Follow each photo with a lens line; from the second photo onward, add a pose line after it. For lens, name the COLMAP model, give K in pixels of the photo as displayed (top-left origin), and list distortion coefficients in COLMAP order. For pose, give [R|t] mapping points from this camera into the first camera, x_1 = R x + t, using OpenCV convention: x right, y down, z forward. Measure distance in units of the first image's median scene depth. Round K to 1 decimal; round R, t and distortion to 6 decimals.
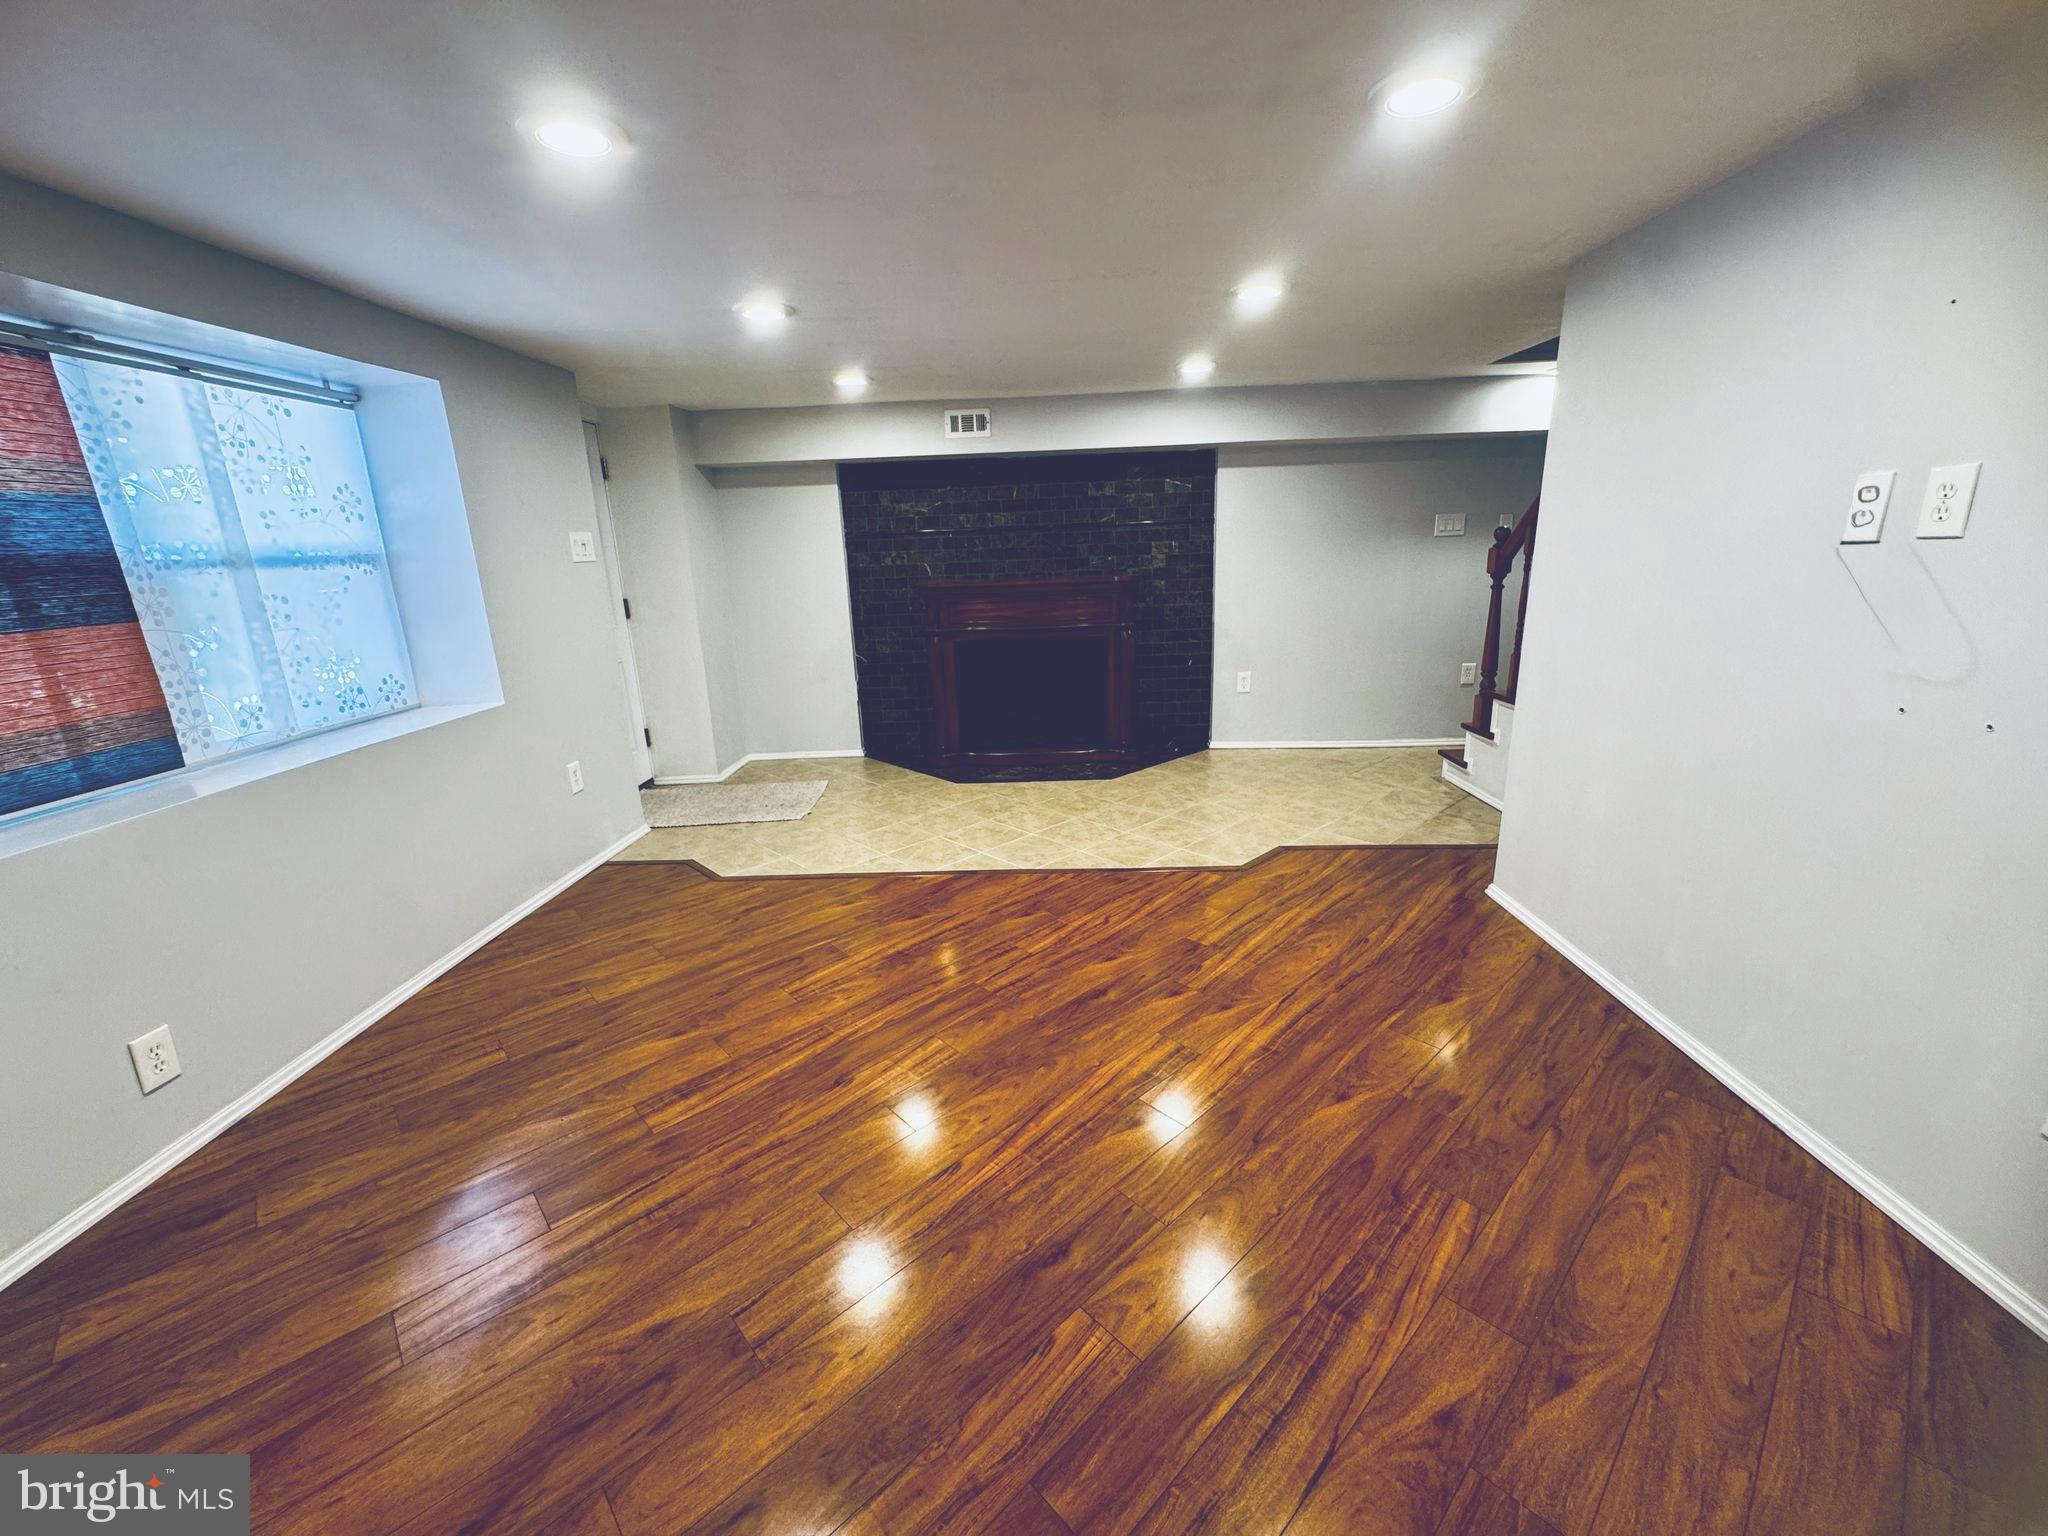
lens RADIAL K [[820.9, 0, 1021.3], [0, 820.9, 763.9], [0, 0, 1]] dist [-0.004744, 0.000187]
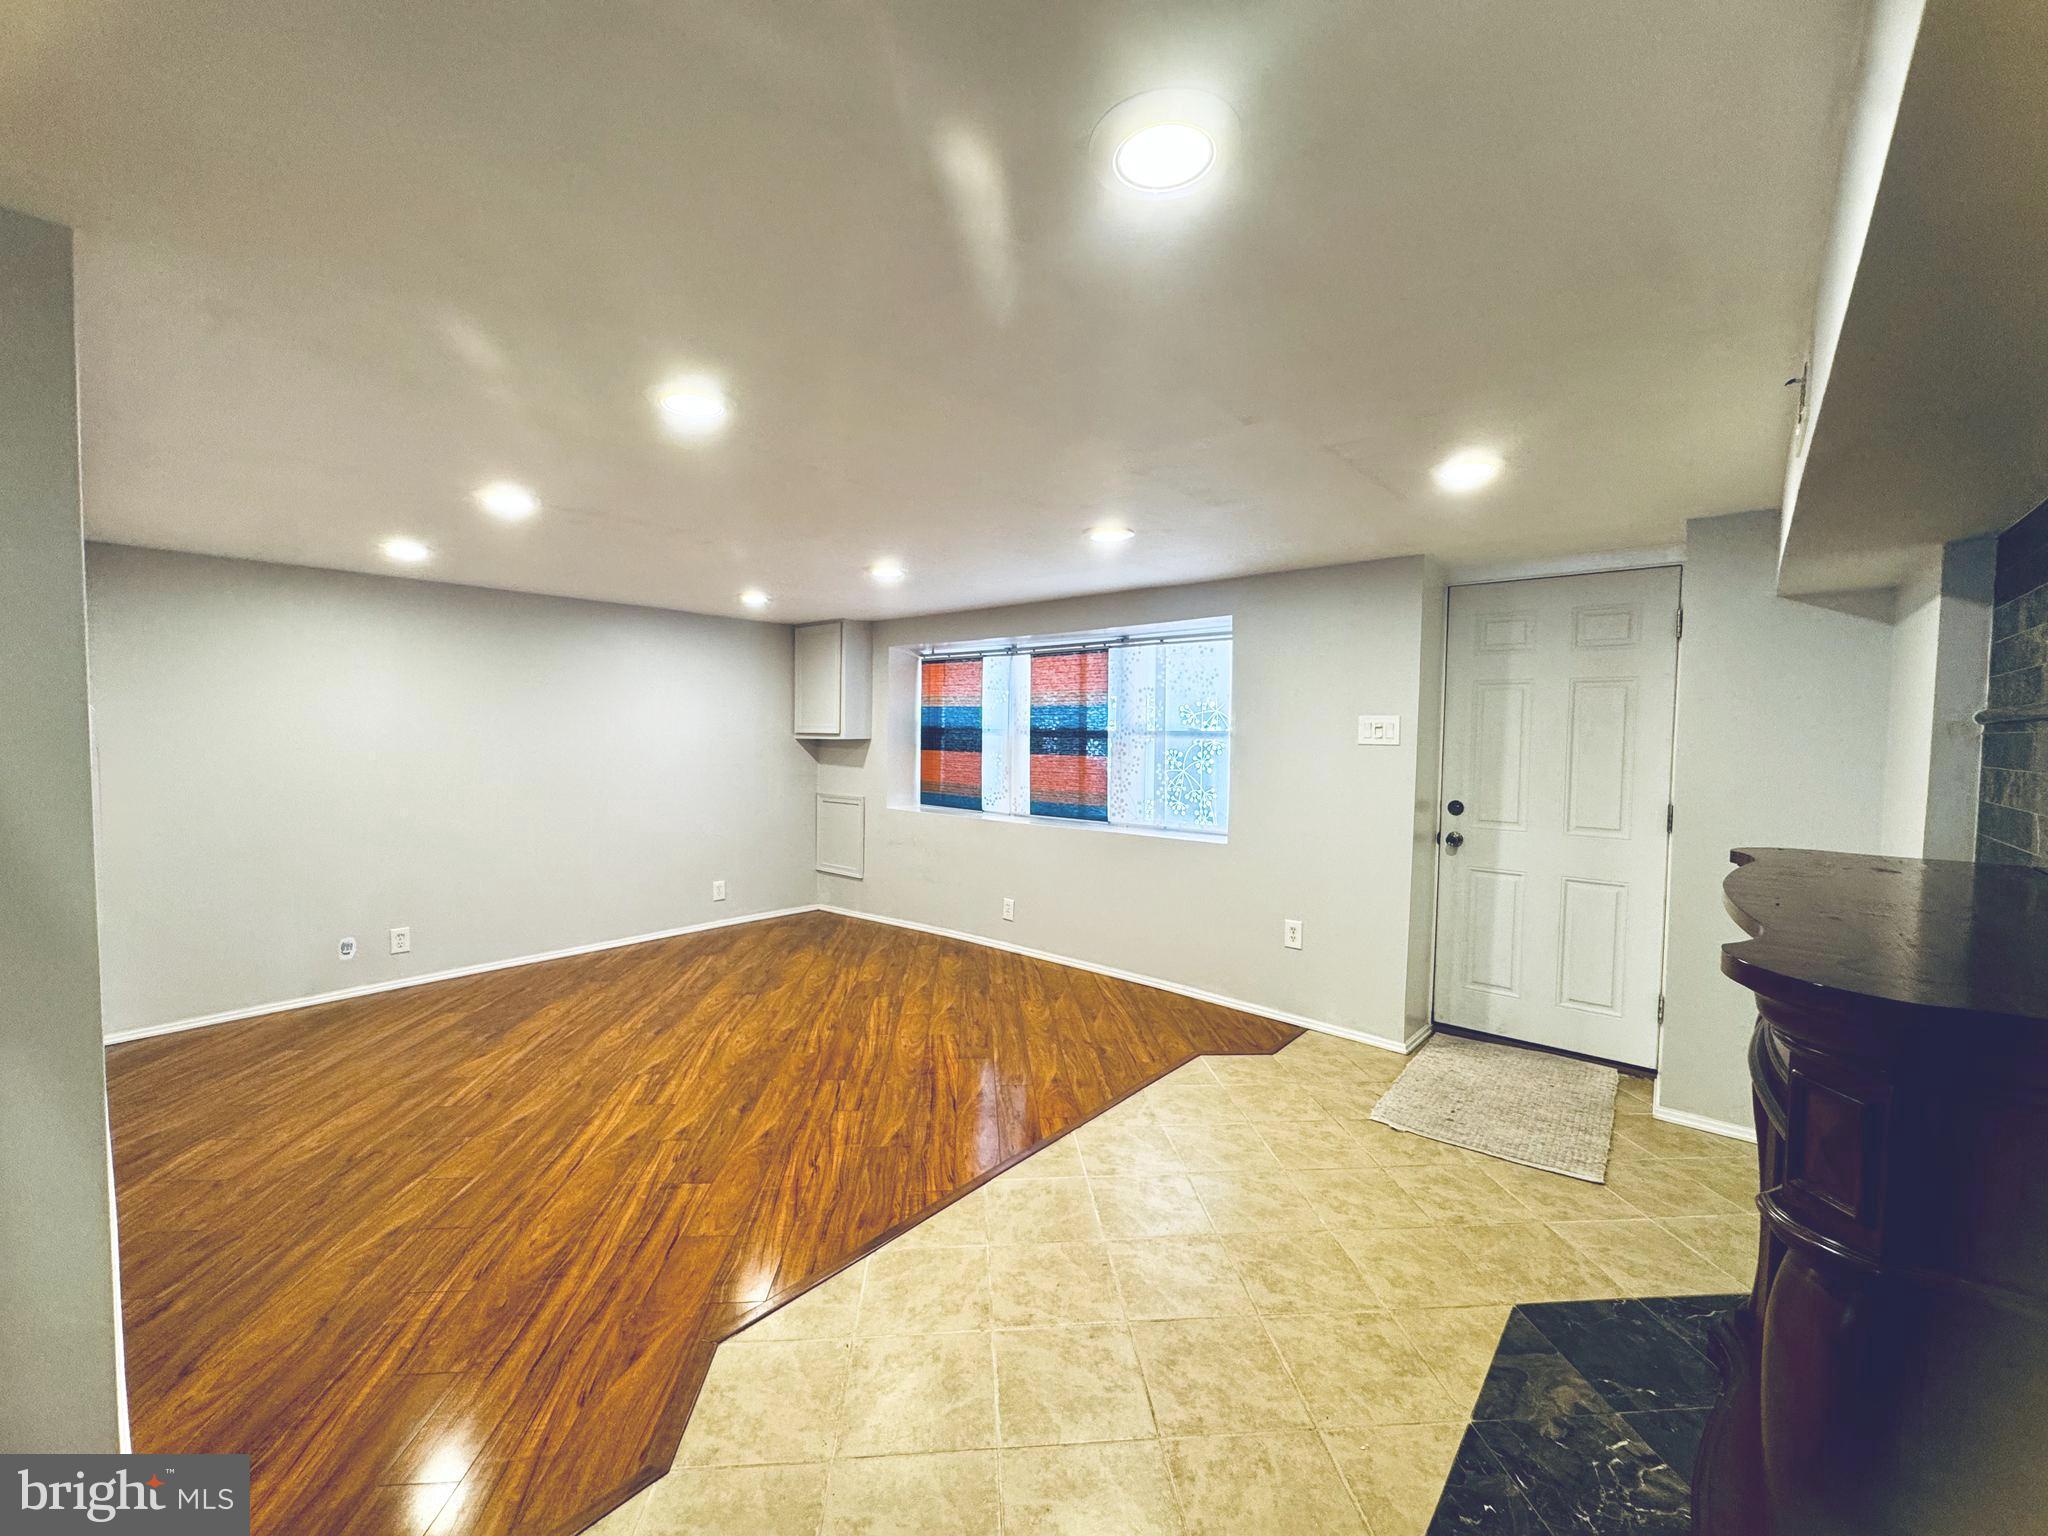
lens RADIAL K [[820.9, 0, 1021.3], [0, 820.9, 763.9], [0, 0, 1]] dist [-0.004744, 0.000187]
pose [[-0.631129, 0.059366, -0.773403, 0.696935], [-0.190623, 0.954619, 0.228833, -0.516686], [0.751890, 0.291852, -0.591171, 1.778120]]
